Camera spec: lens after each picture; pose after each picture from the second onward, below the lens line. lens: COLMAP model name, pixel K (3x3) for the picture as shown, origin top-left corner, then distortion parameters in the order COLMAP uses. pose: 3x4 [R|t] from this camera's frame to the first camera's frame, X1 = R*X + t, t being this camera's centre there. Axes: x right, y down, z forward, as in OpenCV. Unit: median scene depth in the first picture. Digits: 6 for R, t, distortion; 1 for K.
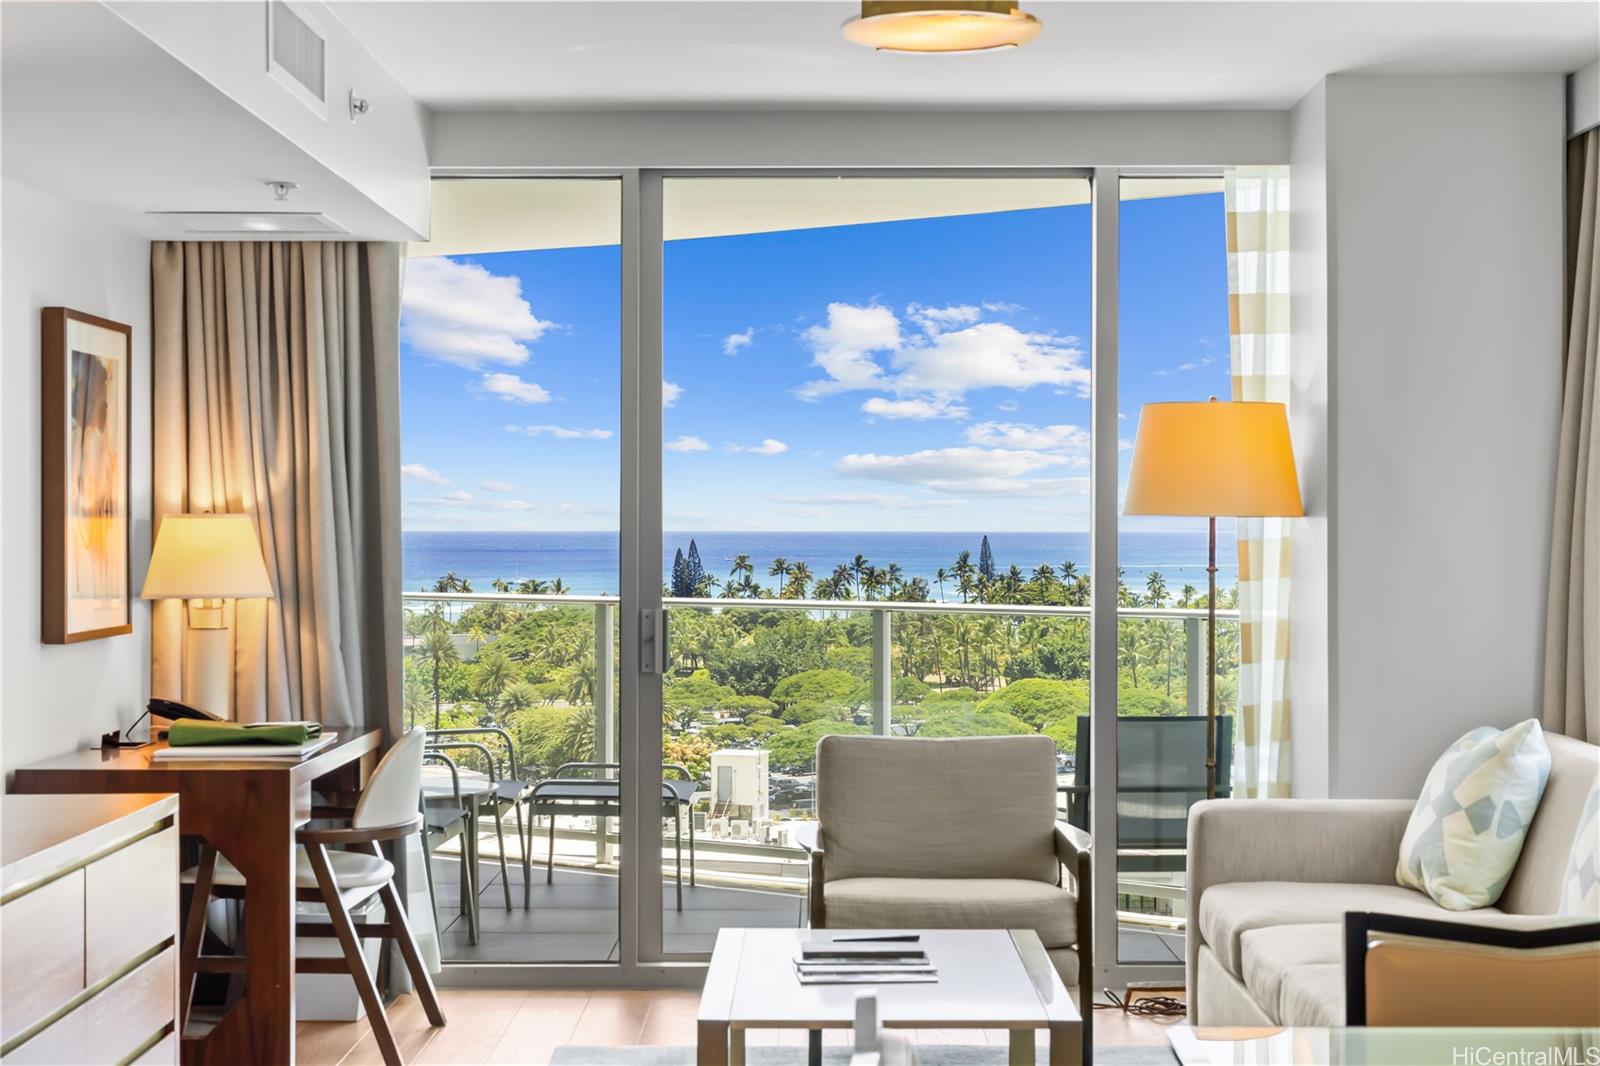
lens RADIAL K [[2599.4, 0, 800.0], [0, 2599.4, 533.0], [0, 0, 1]] dist [-0.014321, 0.027998]
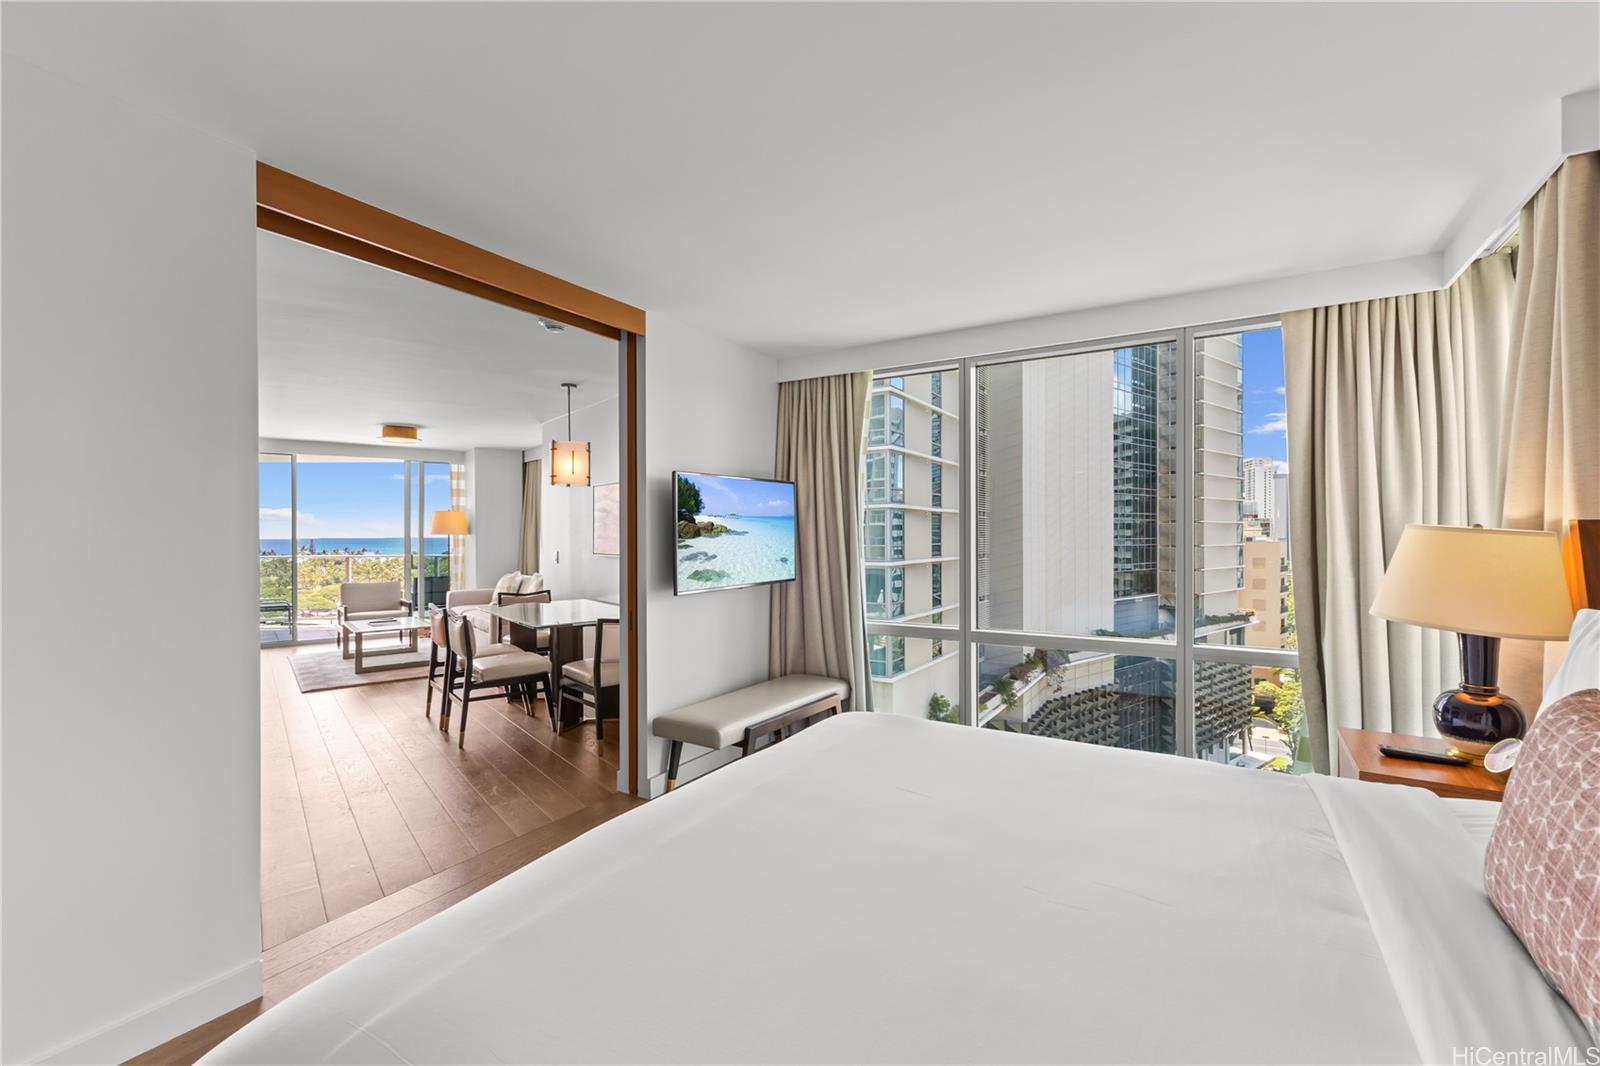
lens RADIAL K [[687.8, 0, 803.6], [0, 687.8, 531.0], [0, 0, 1]] dist [0.002624, -0.000369]
pose [[0.770123, -0.001668, 0.637894, -0.156151], [0.007352, 0.999953, -0.006261, 0.000573], [-0.637853, 0.009512, 0.770099, -0.435745]]
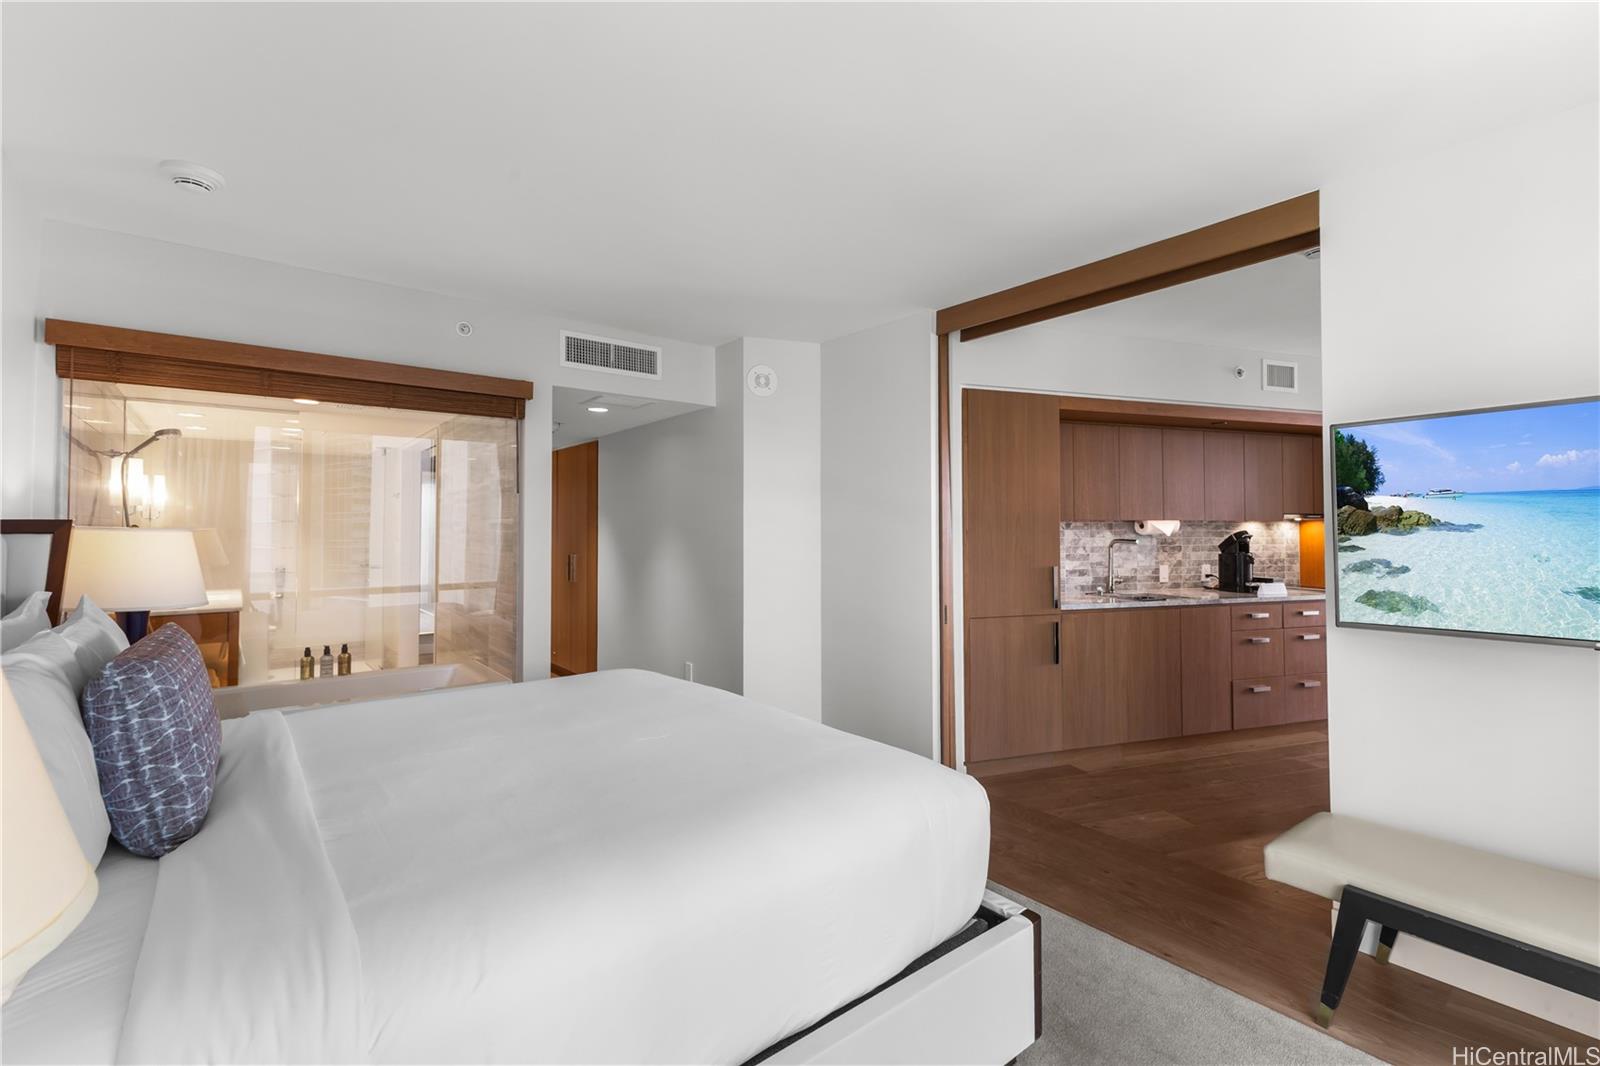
lens RADIAL K [[702.7, 0, 810.7], [0, 702.7, 512.4], [0, 0, 1]] dist [0.017943, 0.000010]
pose [[0.343059, -0.023944, -0.939009, 0.307652], [-0.003452, 0.999636, -0.026751, 0.001410], [0.939307, 0.012418, 0.342852, -0.325554]]
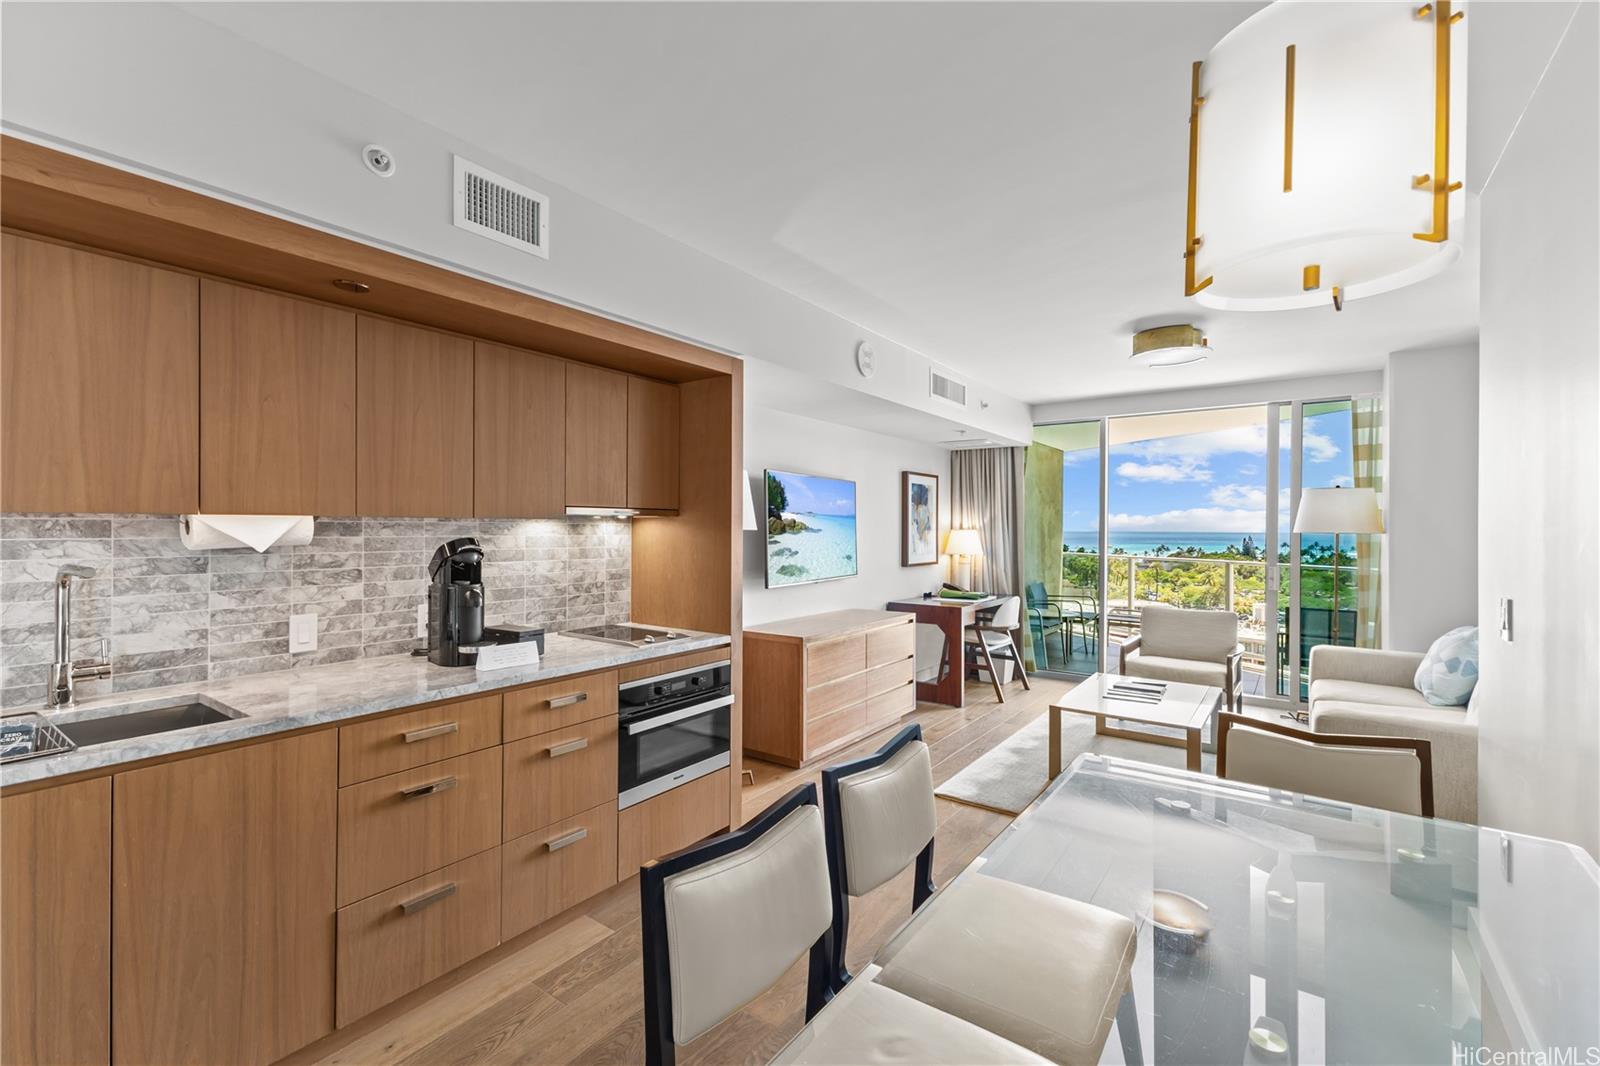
lens RADIAL K [[691.6, 0, 795.4], [0, 691.6, 532.6], [0, 0, 1]] dist [0.008786, -0.000110]
pose [[0.811540, 0.007292, -0.584251, 0.123734], [-0.006305, 0.999973, 0.003723, -0.005567], [0.584262, 0.000662, 0.811565, 0.134918]]
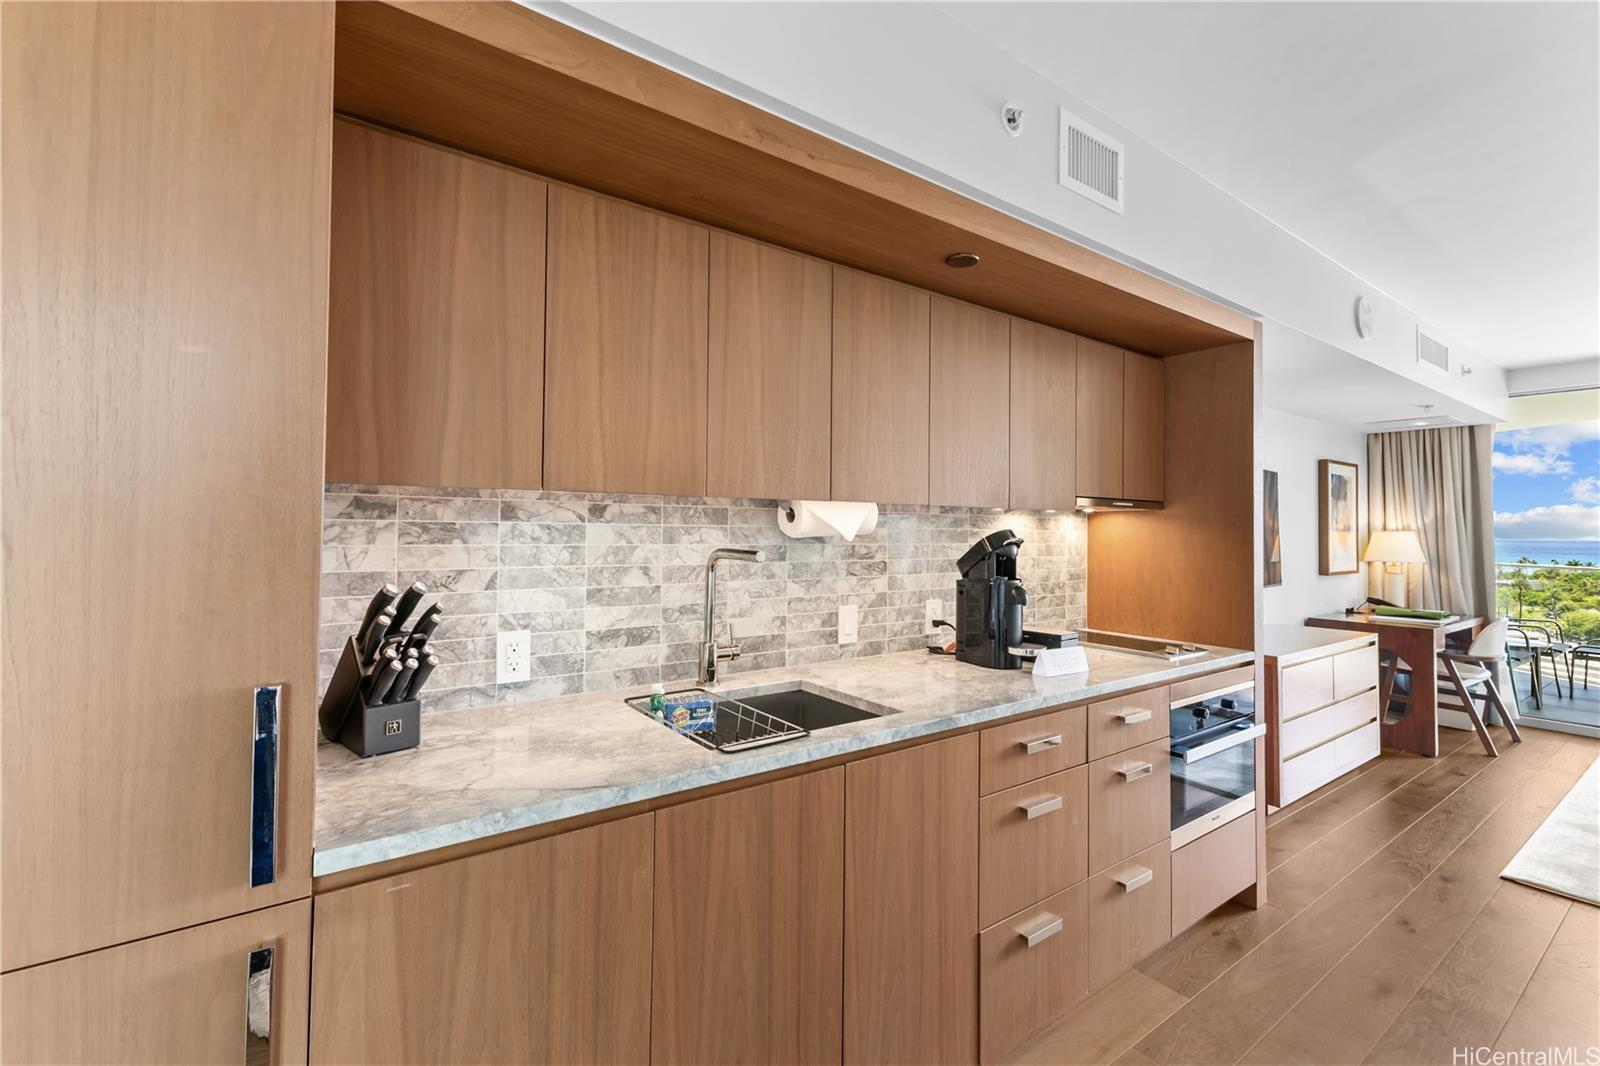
lens RADIAL K [[694.0, 0, 788.3], [0, 694.0, 516.8], [0, 0, 1]] dist [0.003379, 0.000367]
pose [[0.584929, -0.010094, -0.811022, -0.006423], [-0.012785, 0.999684, -0.021663, 0.001579], [0.810984, 0.023040, 0.584615, 0.053919]]
